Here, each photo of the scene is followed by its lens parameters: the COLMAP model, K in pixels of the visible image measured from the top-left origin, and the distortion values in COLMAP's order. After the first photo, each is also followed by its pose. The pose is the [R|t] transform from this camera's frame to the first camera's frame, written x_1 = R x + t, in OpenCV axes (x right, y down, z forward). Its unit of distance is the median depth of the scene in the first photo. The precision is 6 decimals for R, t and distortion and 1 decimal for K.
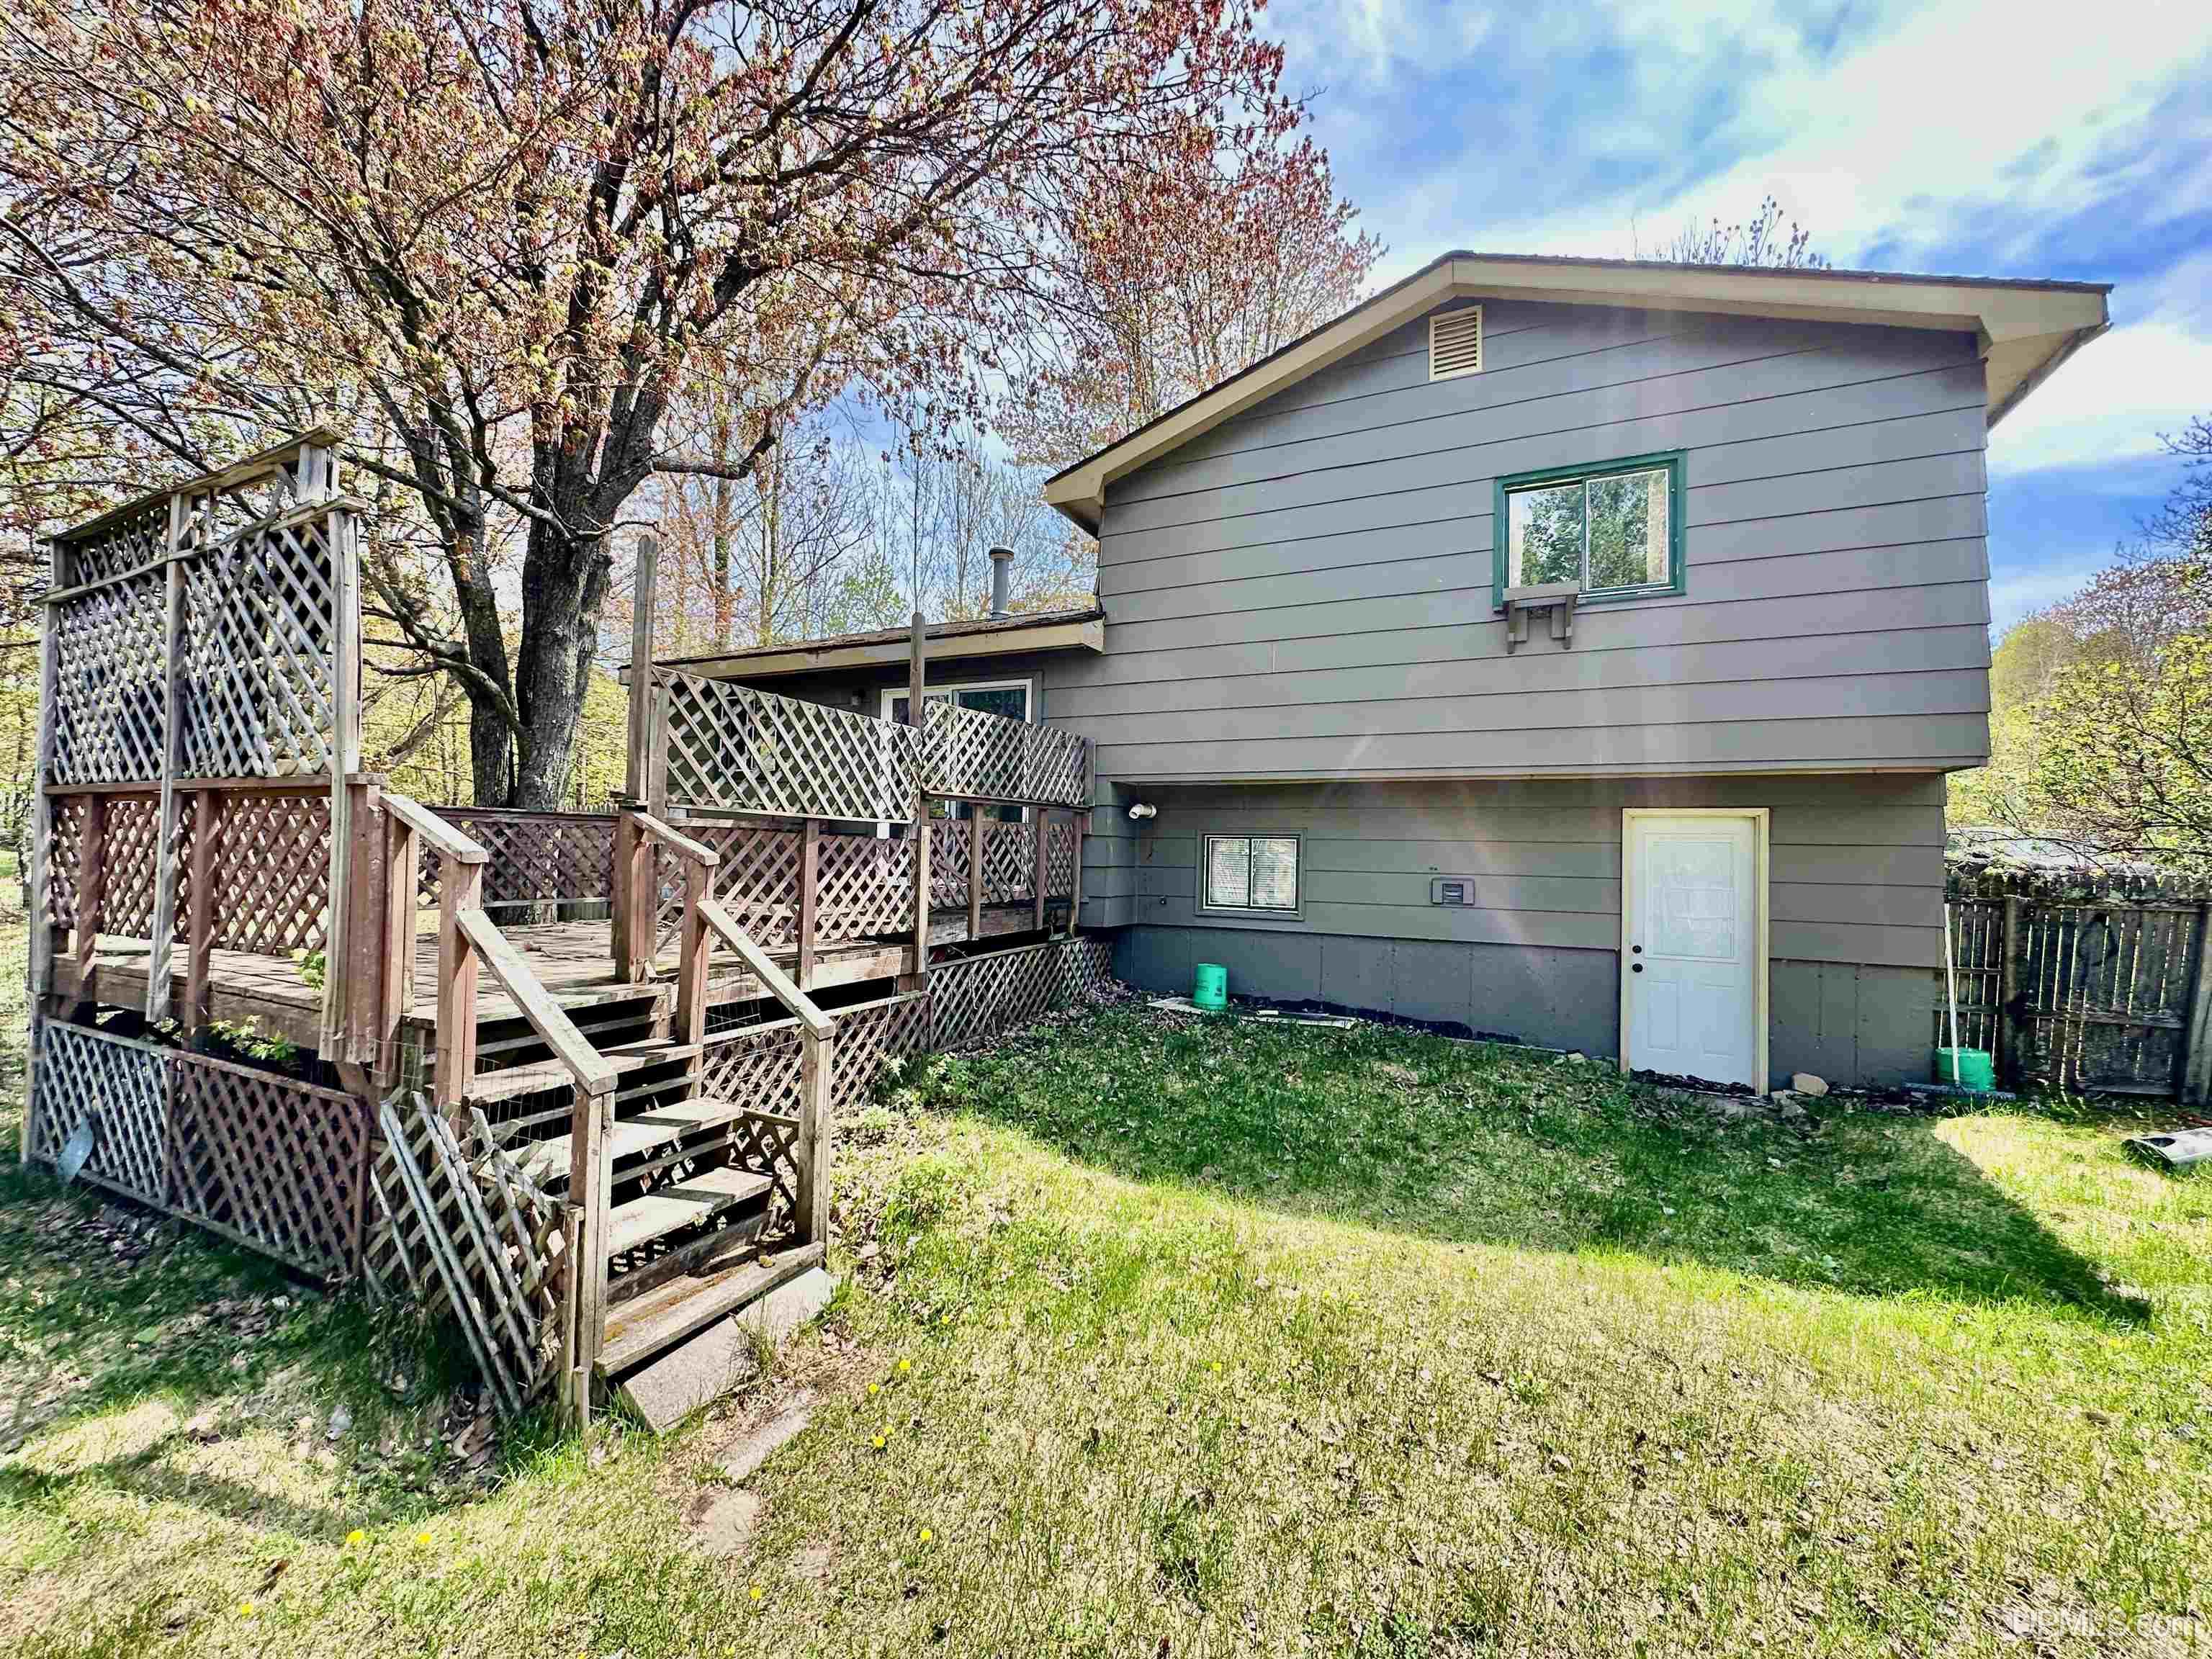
lens RADIAL K [[889.0, 0, 1106.8], [0, 889.0, 829.1], [0, 0, 1]] dist [-0.003161, 0.000371]
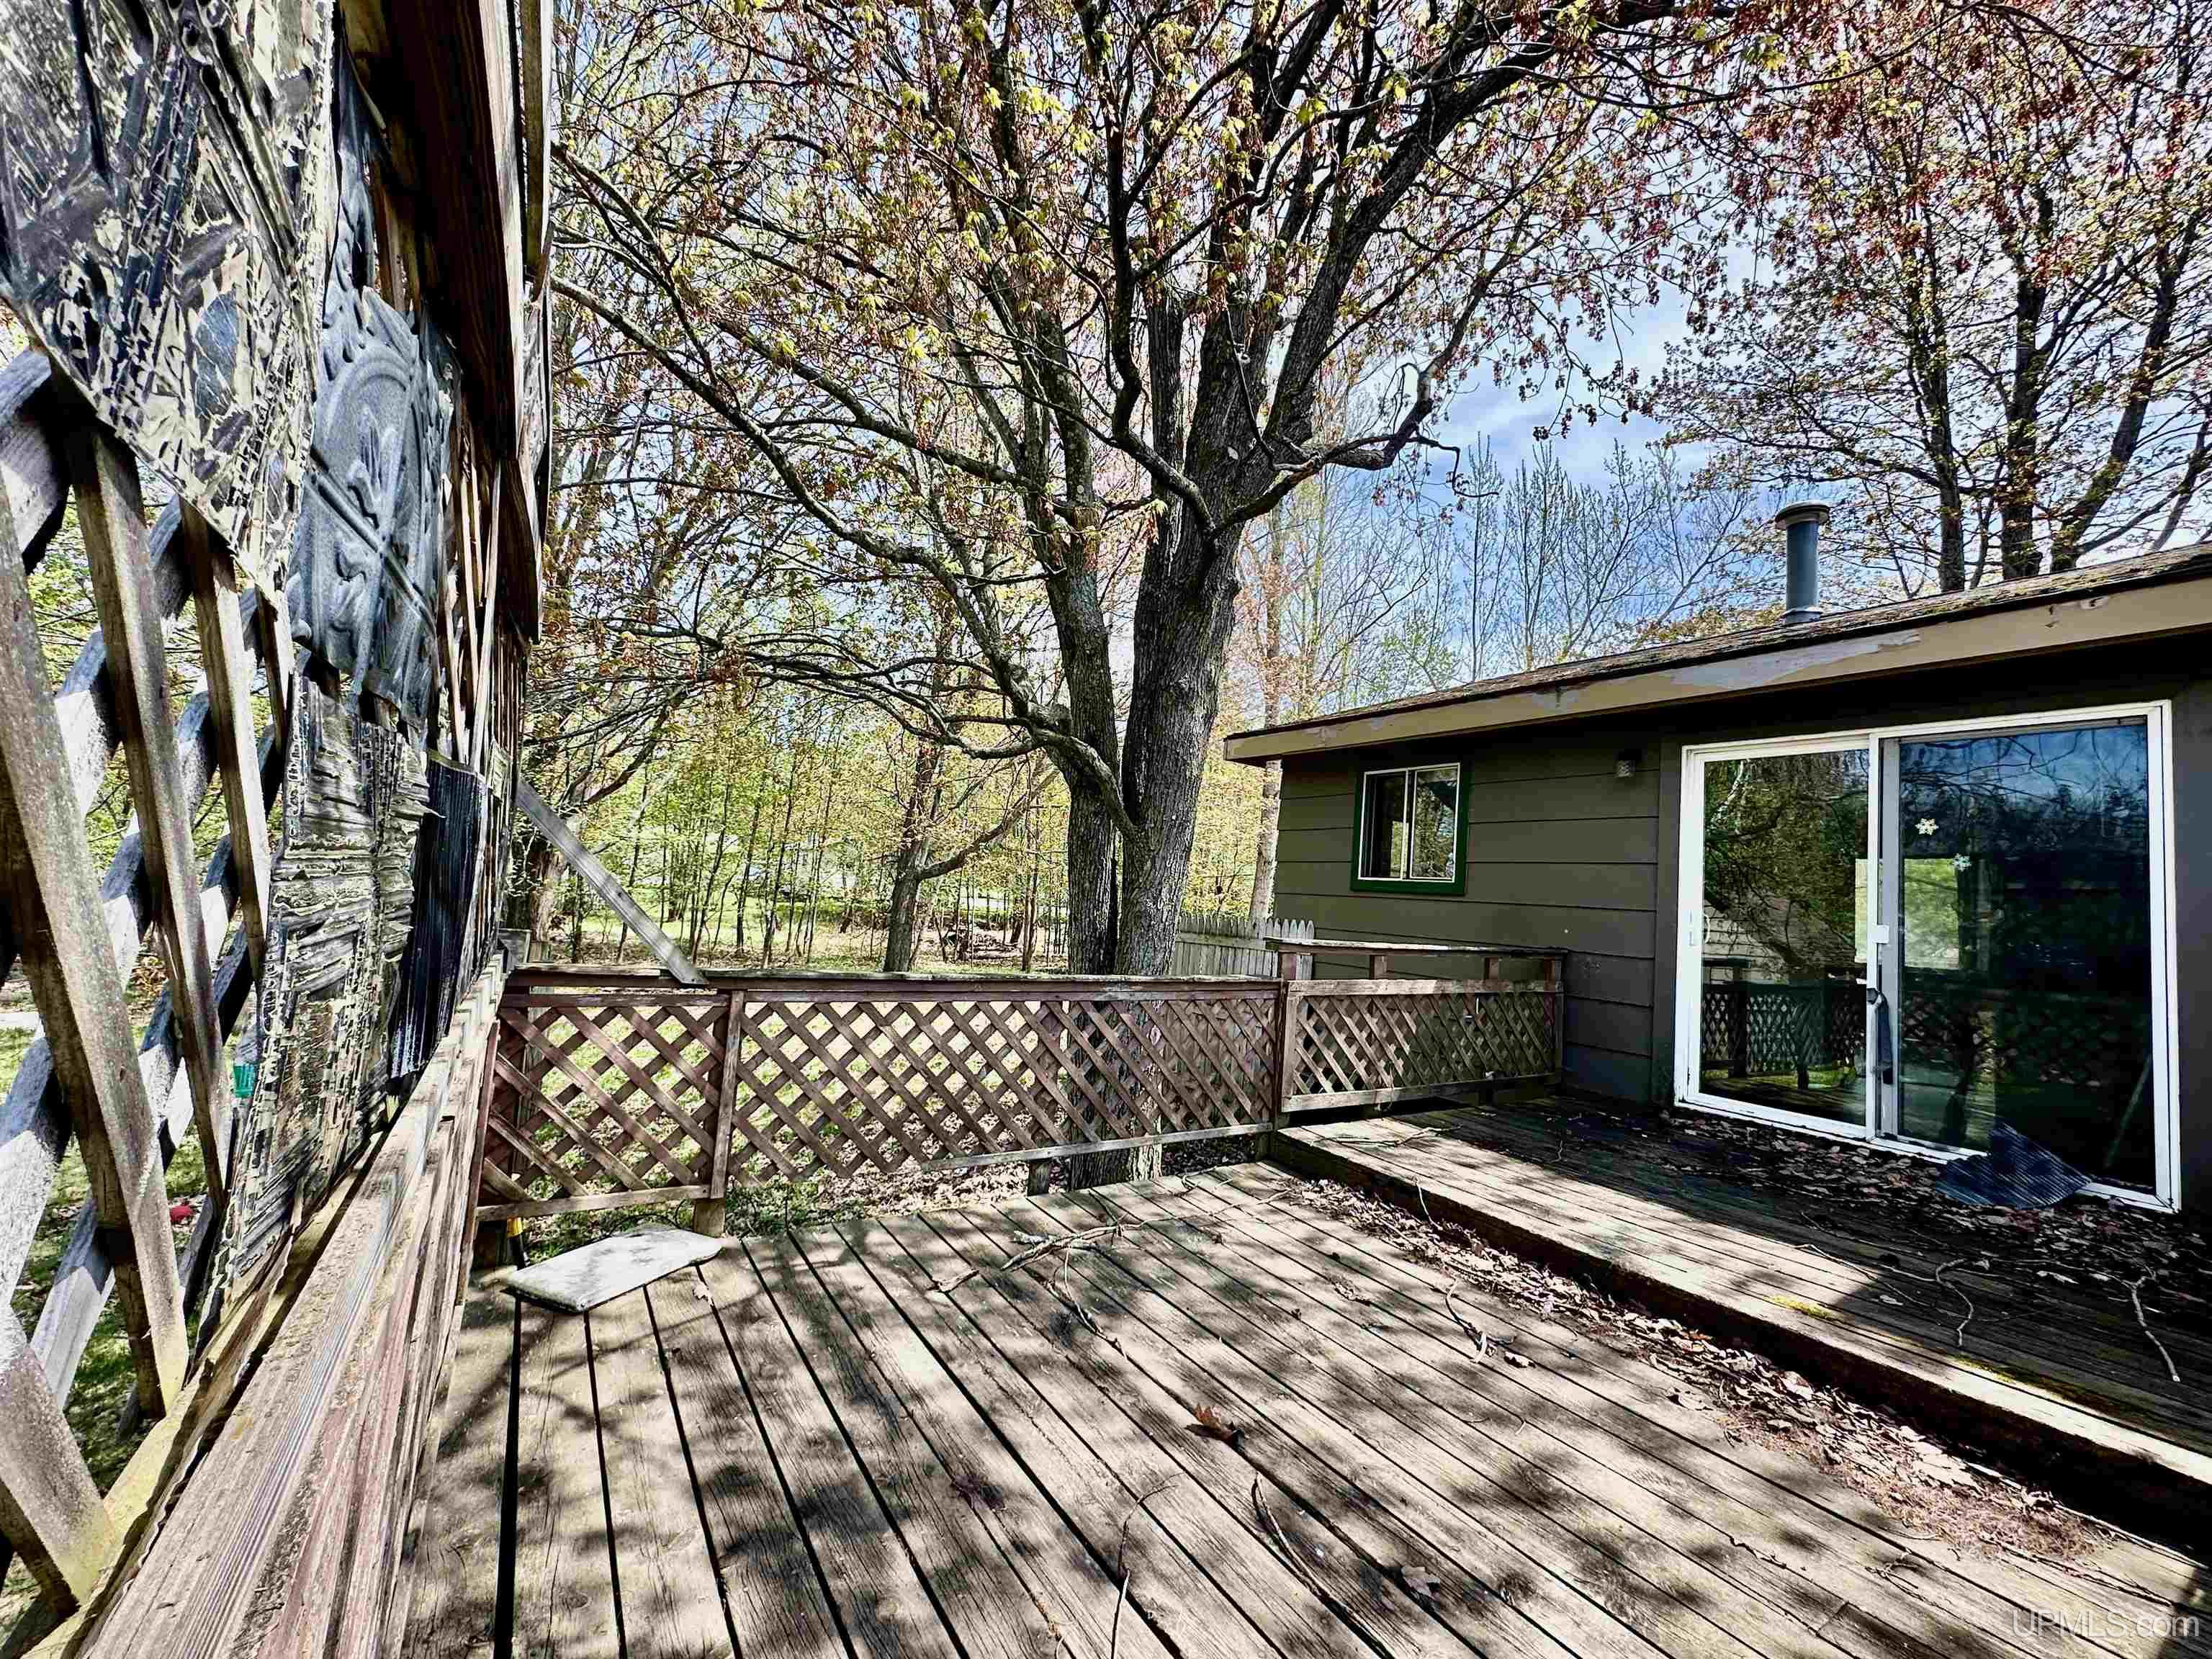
lens RADIAL K [[889.0, 0, 1106.8], [0, 889.0, 829.1], [0, 0, 1]] dist [-0.003161, 0.000371]
pose [[0.850439, -0.003181, -0.526063, -0.294097], [-0.036884, 0.997160, -0.065657, -0.062186], [0.524778, 0.075241, 0.847907, 0.381662]]
